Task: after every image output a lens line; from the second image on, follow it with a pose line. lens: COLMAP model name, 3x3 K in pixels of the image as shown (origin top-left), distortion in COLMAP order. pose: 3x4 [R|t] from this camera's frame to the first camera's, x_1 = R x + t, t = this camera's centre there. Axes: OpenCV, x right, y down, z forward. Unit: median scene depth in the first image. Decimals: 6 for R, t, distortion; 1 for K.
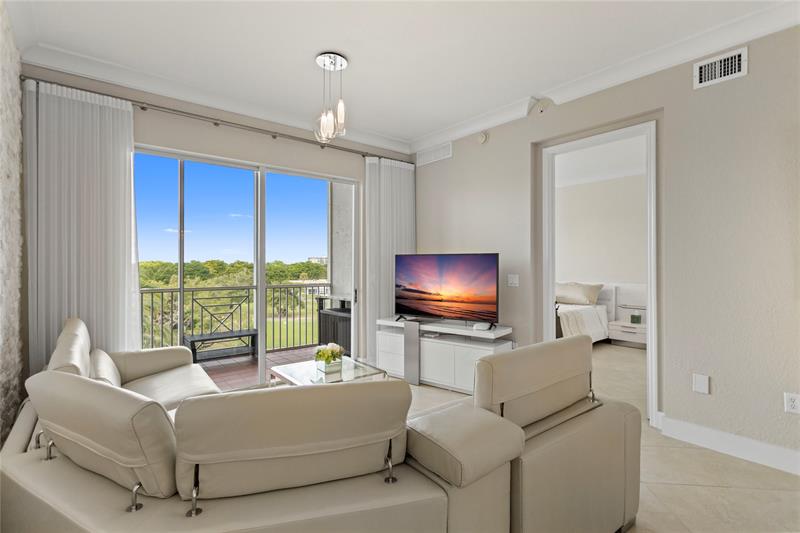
lens RADIAL K [[383.6, 0, 400.0], [0, 383.6, 266.5], [0, 0, 1]] dist [0.000330, 0.000280]
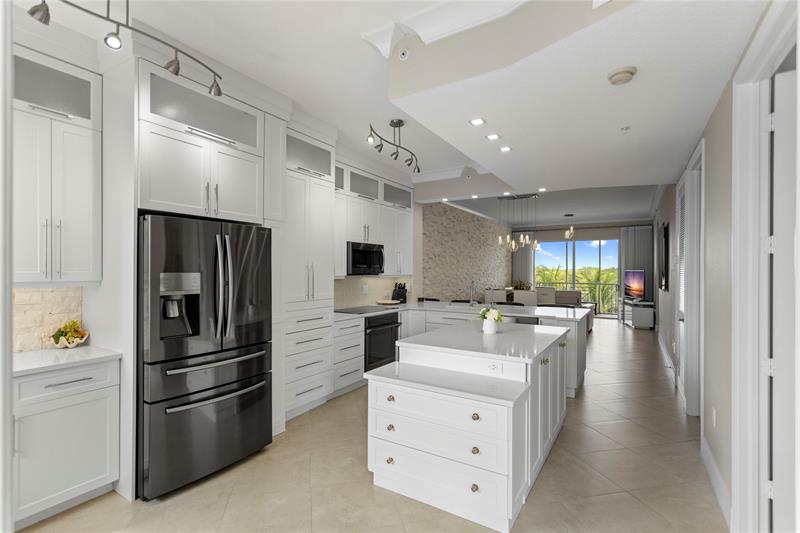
lens RADIAL K [[378.9, 0, 396.9], [0, 378.9, 270.2], [0, 0, 1]] dist [0.003484, 0.000385]
pose [[0.319968, 0.002335, -0.947425, 1.990822], [-0.006486, 0.999979, 0.000274, -0.025158], [0.947406, 0.006057, 0.319977, -1.213034]]
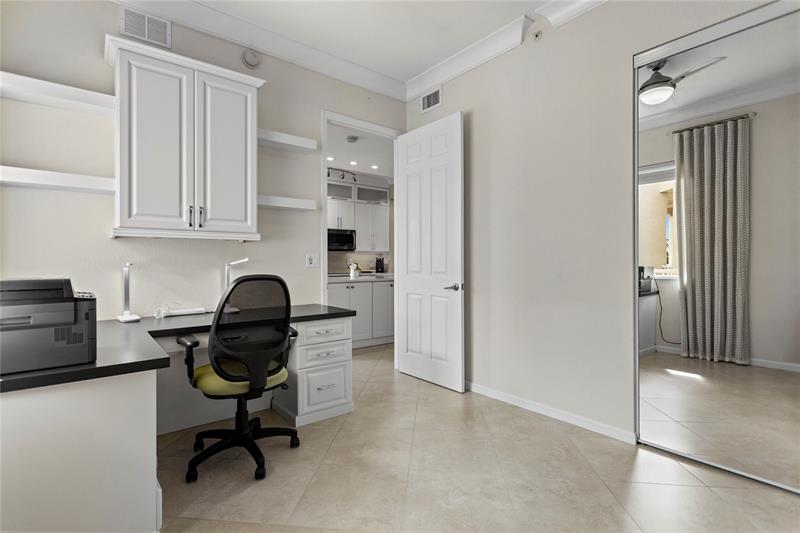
lens RADIAL K [[395.8, 0, 400.0], [0, 395.8, 266.5], [0, 0, 1]] dist [0.000288, 0.000074]
pose [[0.011298, 0.008211, -0.999902, 2.735746], [-0.001425, 0.999965, 0.008196, 0.054590], [0.999935, 0.001332, 0.011309, -0.626402]]
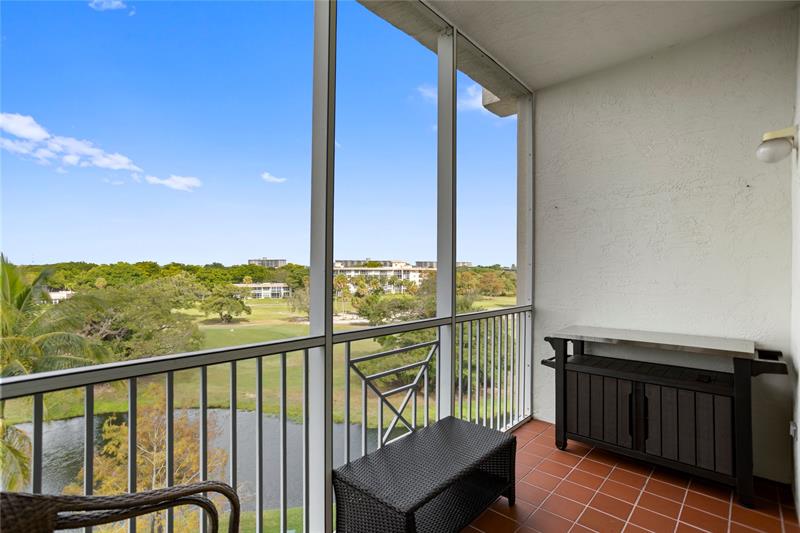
lens RADIAL K [[382.7, 0, 395.2], [0, 382.7, 269.6], [0, 0, 1]] dist [0.003607, 0.000537]
pose [[0.991195, 0.008691, 0.132125, -0.753145], [-0.008477, 0.999962, -0.002178, -0.013344], [-0.132138, 0.001039, 0.991231, 0.826172]]
